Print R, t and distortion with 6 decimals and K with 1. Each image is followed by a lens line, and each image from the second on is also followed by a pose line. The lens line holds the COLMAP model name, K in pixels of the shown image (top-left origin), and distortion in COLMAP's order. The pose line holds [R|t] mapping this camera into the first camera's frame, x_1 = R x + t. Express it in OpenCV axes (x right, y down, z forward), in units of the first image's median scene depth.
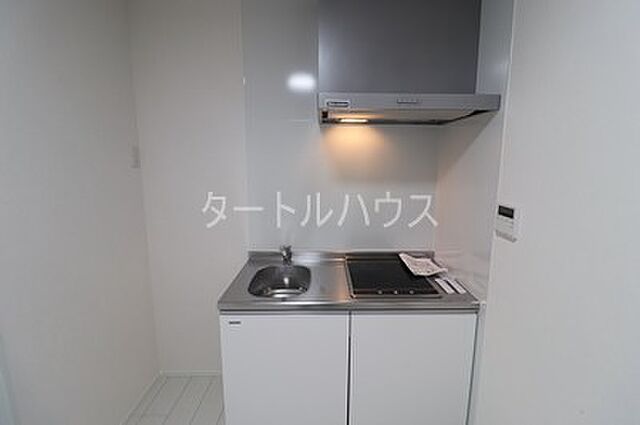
lens RADIAL K [[295.5, 0, 320.0], [0, 295.5, 212.5], [0, 0, 1]] dist [-0.000144, -0.000081]
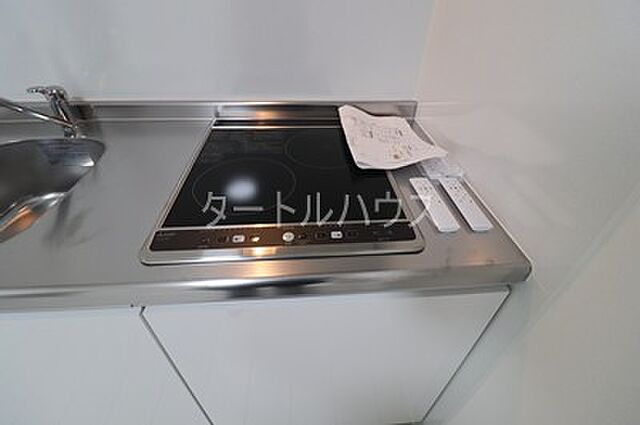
lens RADIAL K [[242.5, 0, 320.0], [0, 242.5, 212.5], [0, 0, 1]] dist [0.000027, -0.000005]
pose [[0.998490, -0.020939, 0.050793, 0.245183], [-0.009274, 0.847014, 0.531489, 0.091608], [-0.054151, -0.531158, 0.845541, 0.691709]]
